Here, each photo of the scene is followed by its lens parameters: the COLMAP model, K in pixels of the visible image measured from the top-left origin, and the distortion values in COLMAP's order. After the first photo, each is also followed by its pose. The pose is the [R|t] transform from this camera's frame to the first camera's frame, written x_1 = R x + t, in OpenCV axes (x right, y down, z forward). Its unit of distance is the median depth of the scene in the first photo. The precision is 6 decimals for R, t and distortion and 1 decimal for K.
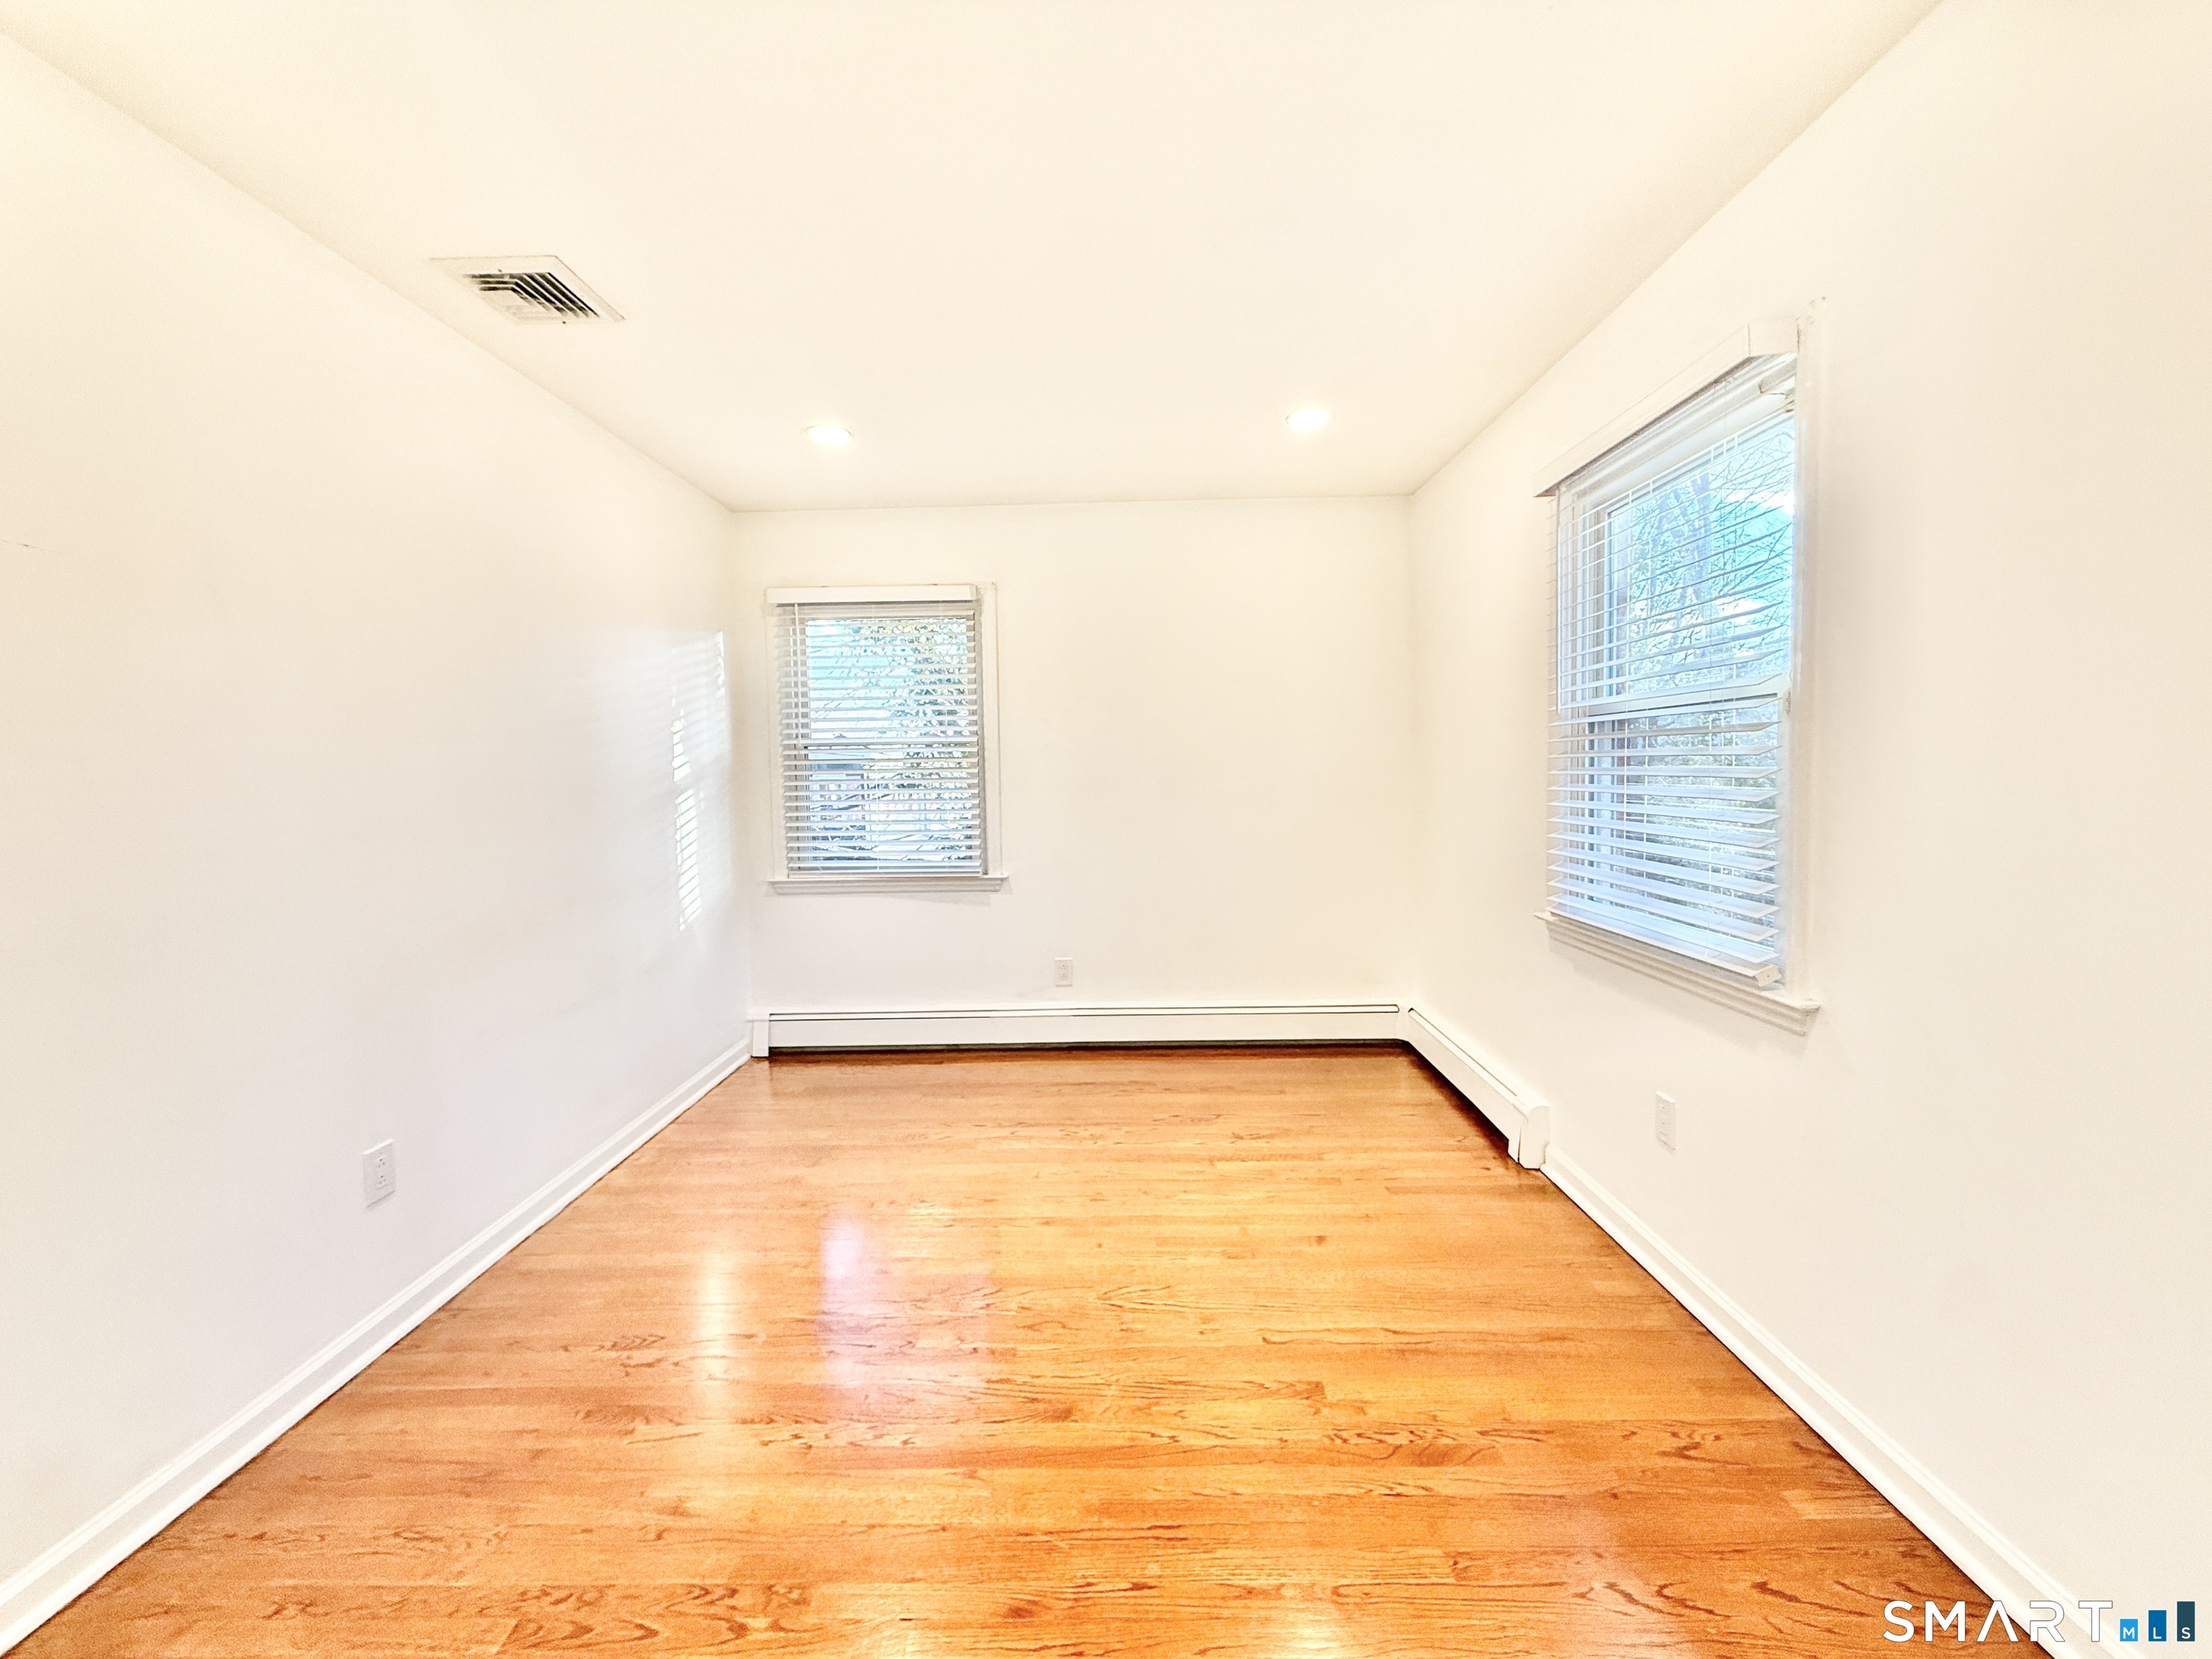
lens RADIAL K [[877.9, 0, 1100.2], [0, 877.9, 829.3], [0, 0, 1]] dist [0.000578, 0.000796]
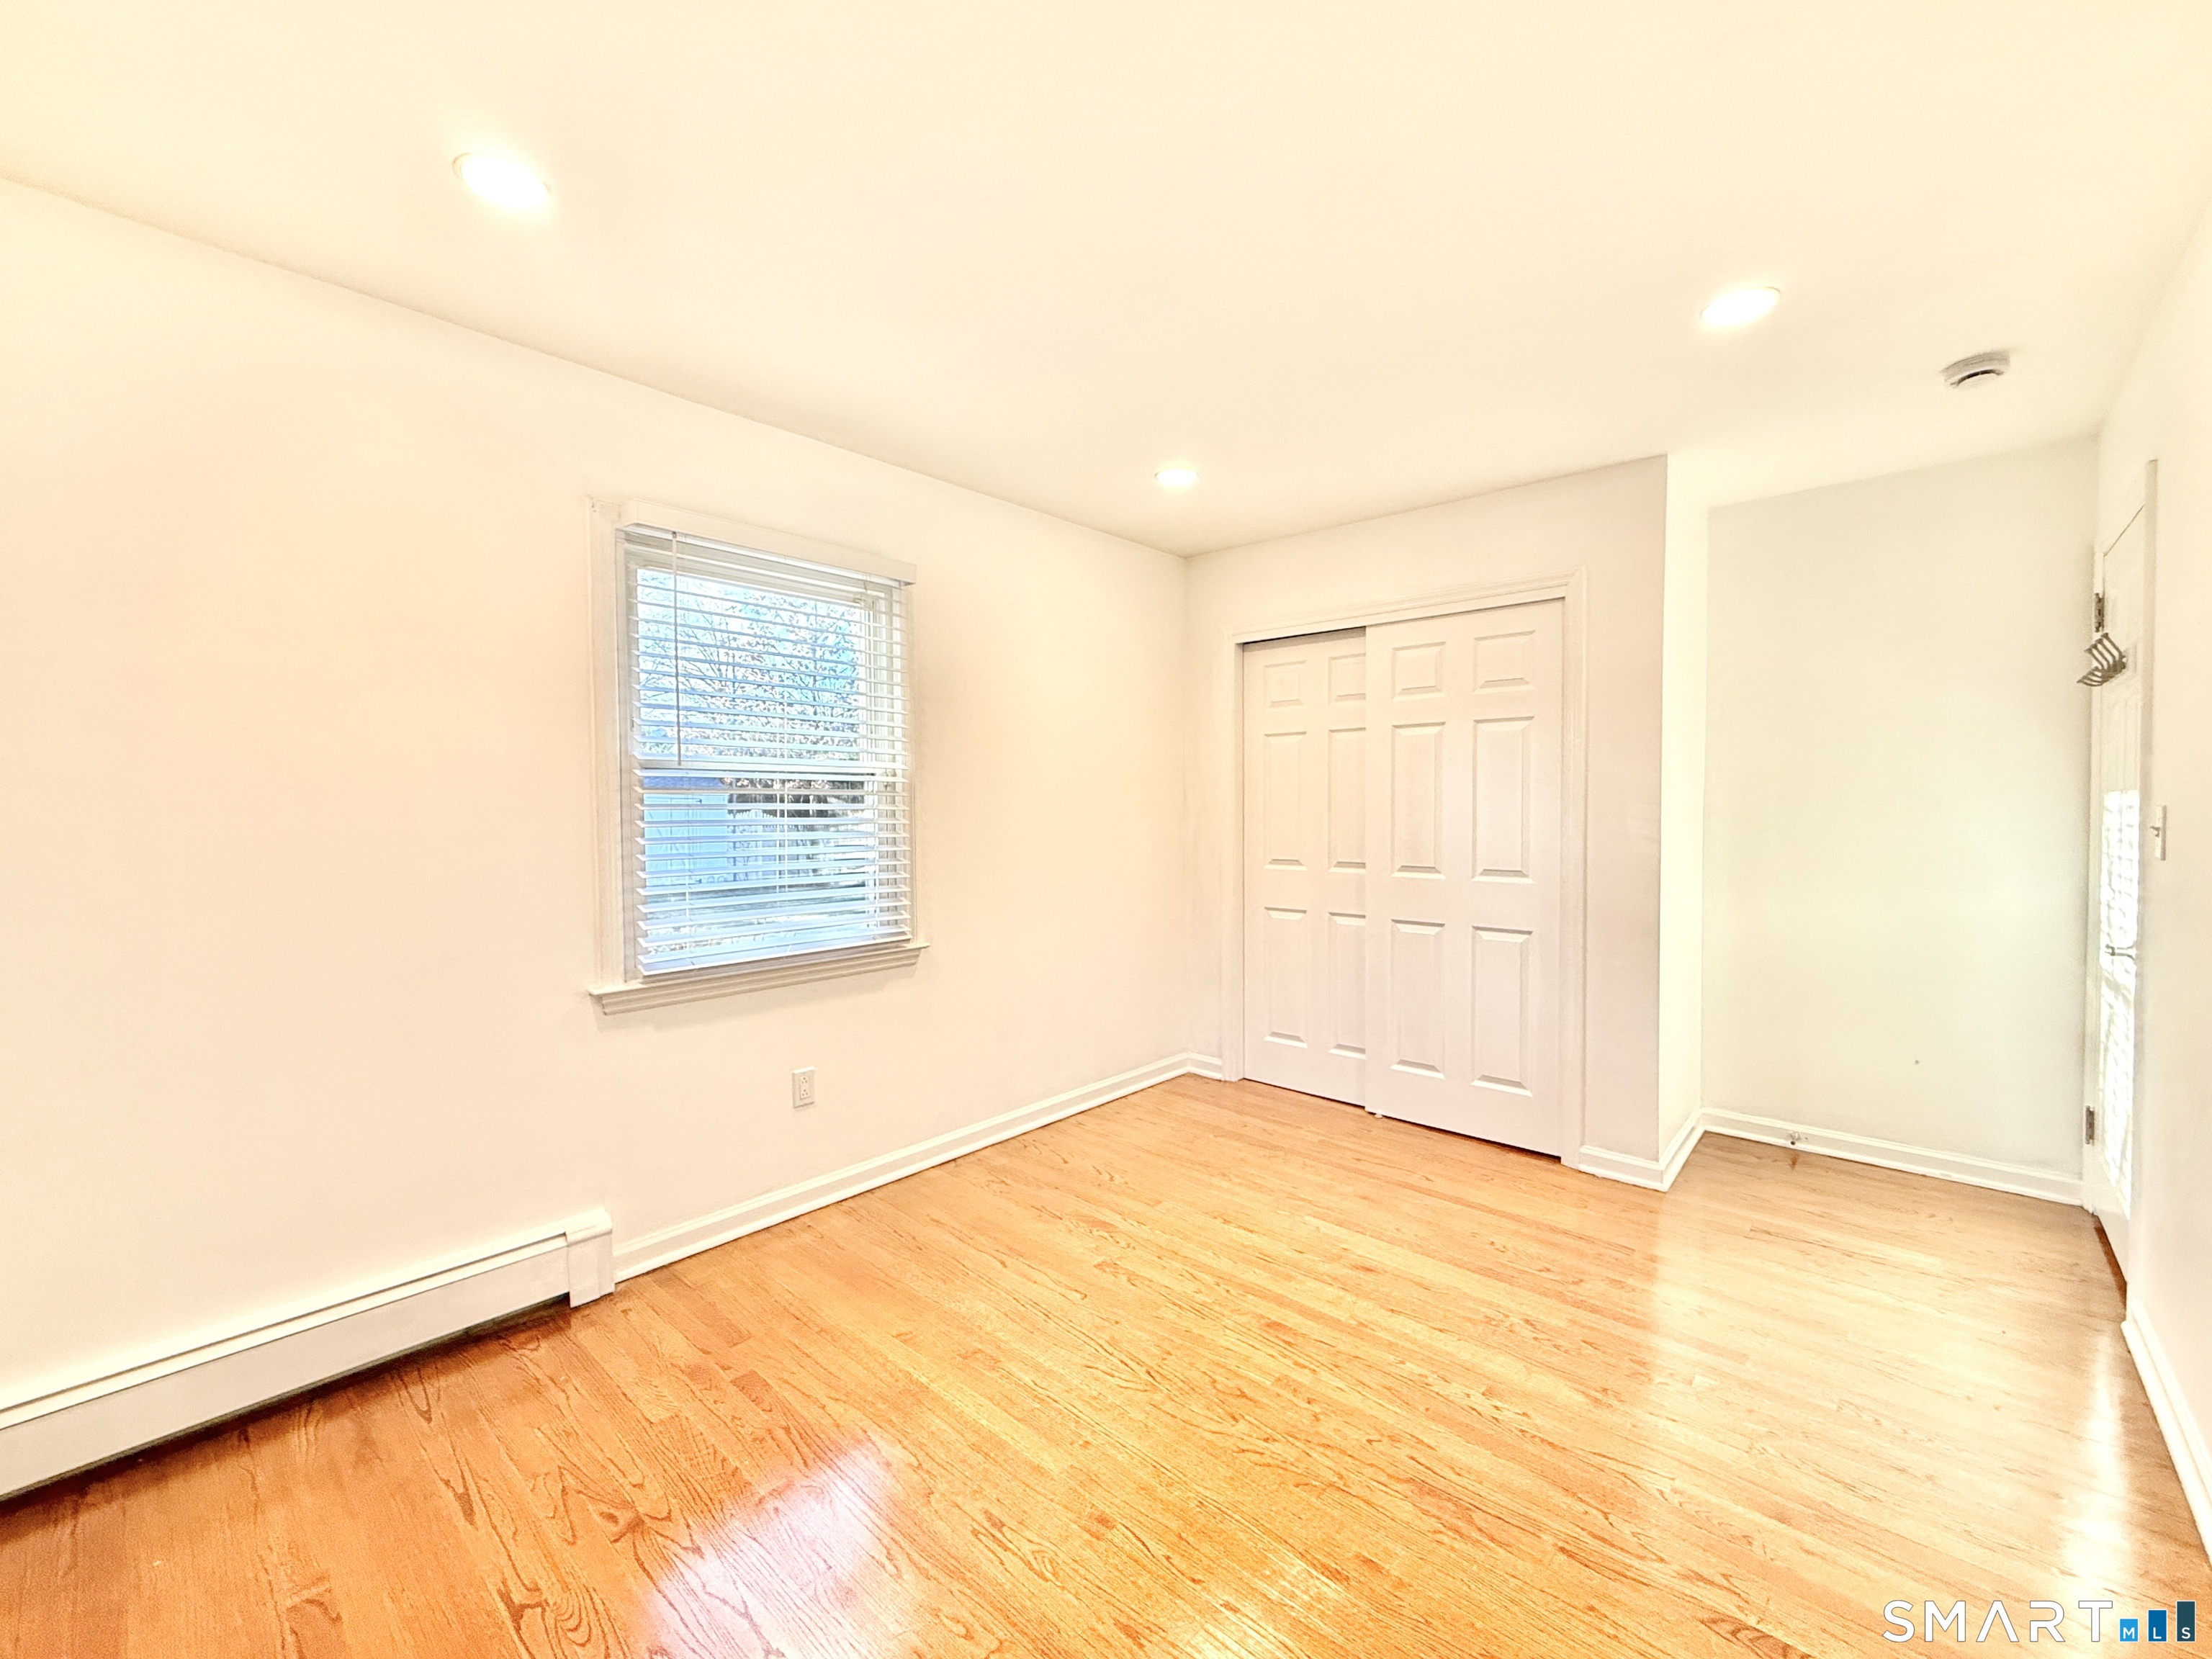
lens RADIAL K [[877.9, 0, 1100.2], [0, 877.9, 829.3], [0, 0, 1]] dist [0.000578, 0.000796]
pose [[-0.742598, 0.002218, 0.669733, -0.694274], [0.061669, 0.995973, 0.065079, -0.137774], [-0.666892, 0.089629, -0.739745, 2.015775]]
